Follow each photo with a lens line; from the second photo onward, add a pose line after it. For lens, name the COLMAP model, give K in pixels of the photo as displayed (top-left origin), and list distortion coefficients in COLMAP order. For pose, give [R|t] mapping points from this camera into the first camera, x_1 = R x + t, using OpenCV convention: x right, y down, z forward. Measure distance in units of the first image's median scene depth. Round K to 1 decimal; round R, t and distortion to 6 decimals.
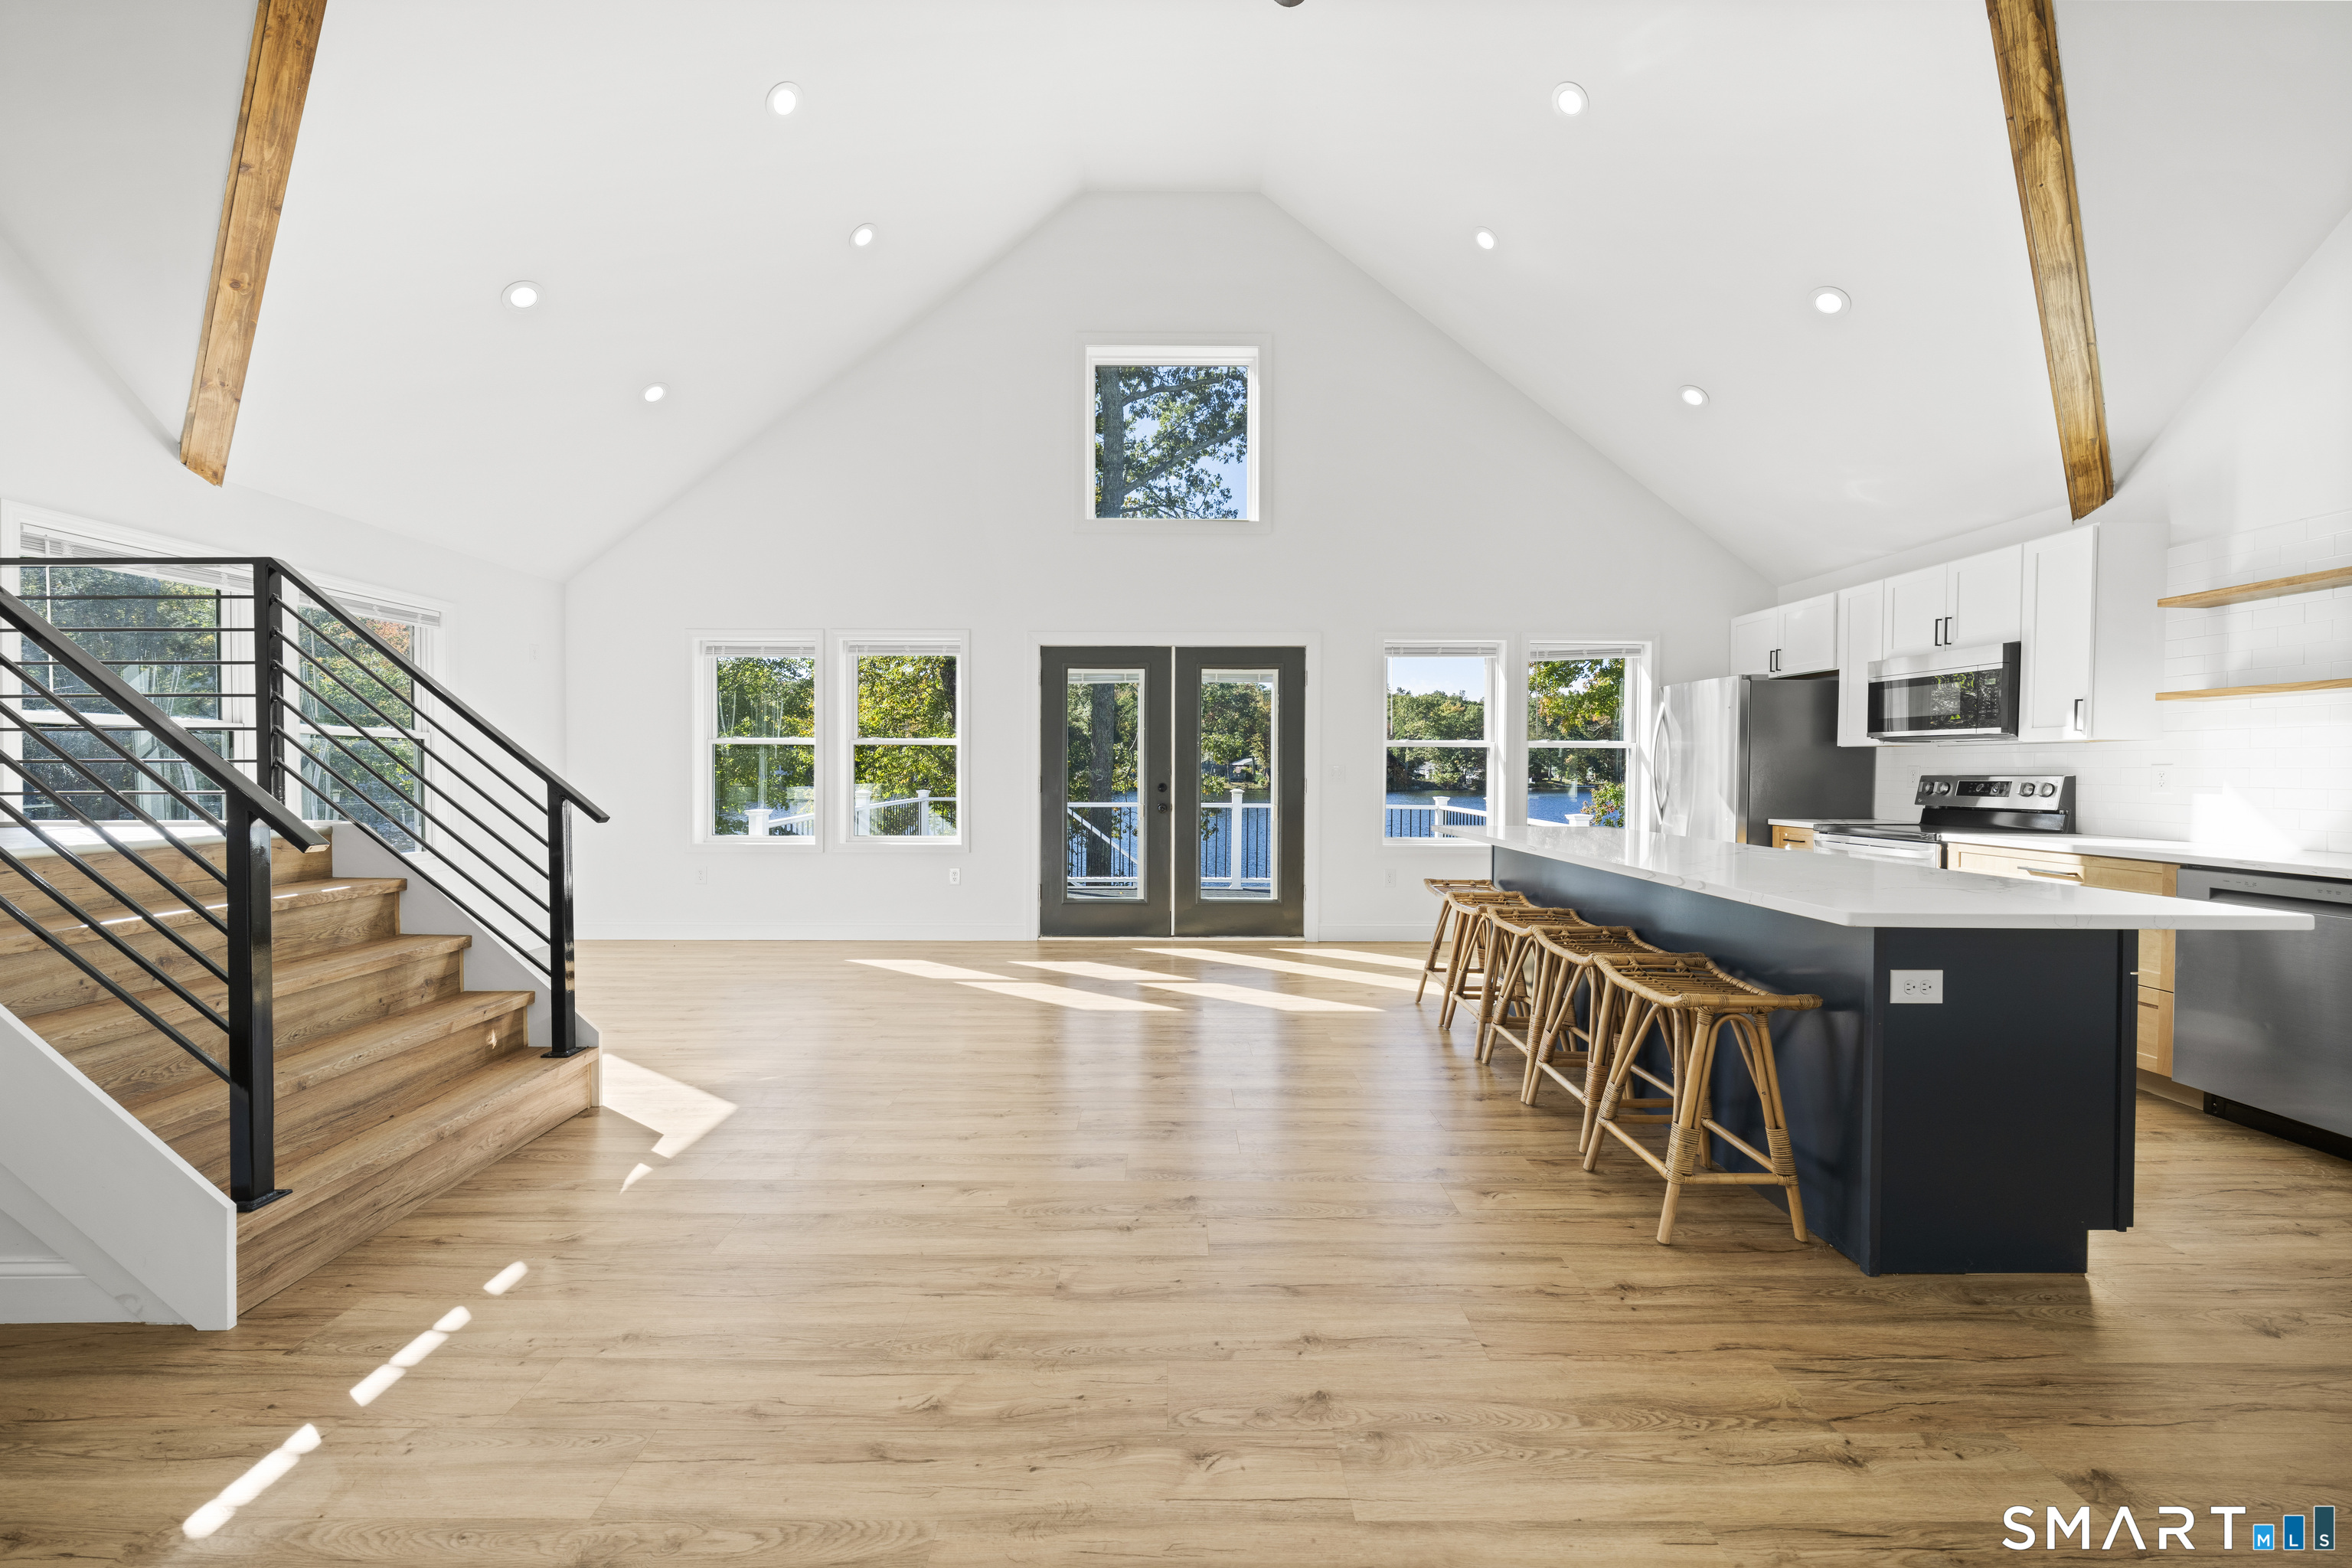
lens RADIAL K [[857.2, 0, 1181.0], [0, 857.2, 776.3], [0, 0, 1]] dist [-0.003043, 0.000288]
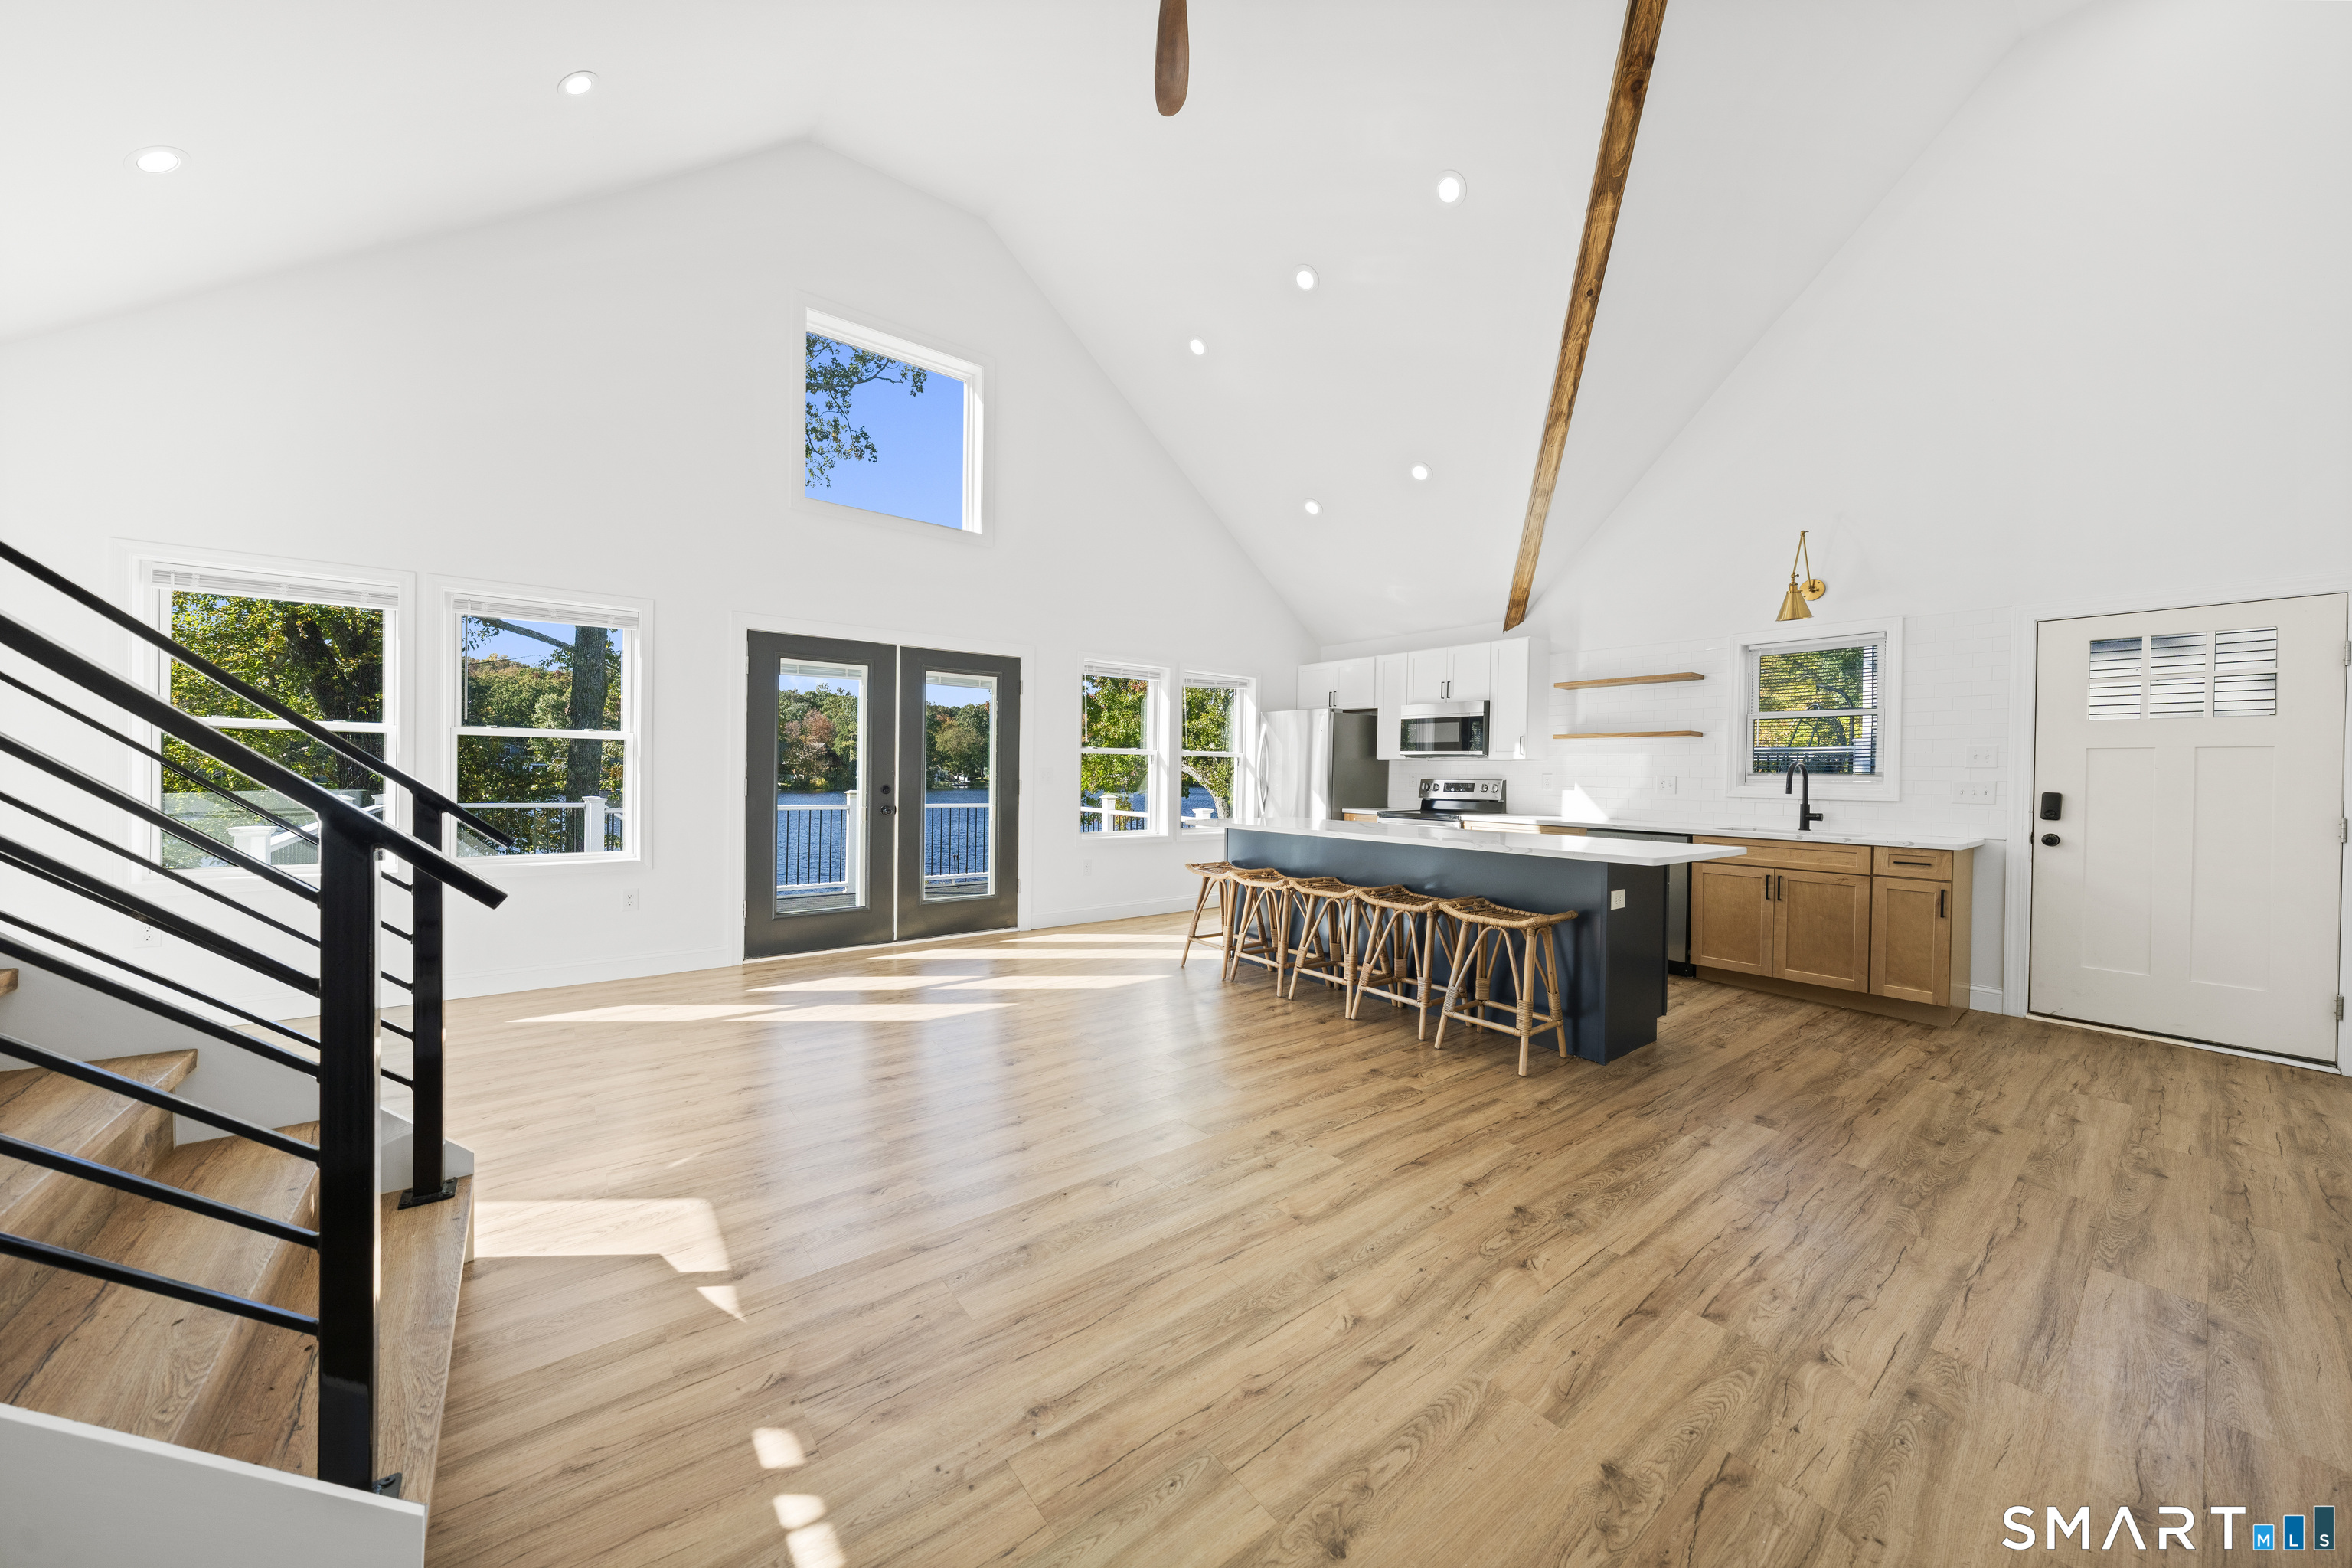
lens RADIAL K [[808.0, 0, 1174.3], [0, 808.0, 776.7], [0, 0, 1]] dist [-0.000433, 0.000028]
pose [[0.795670, 0.003167, 0.605722, -0.427471], [-0.004168, 0.999991, 0.000246, -0.004391], [-0.605716, -0.002721, 0.795676, 0.098103]]
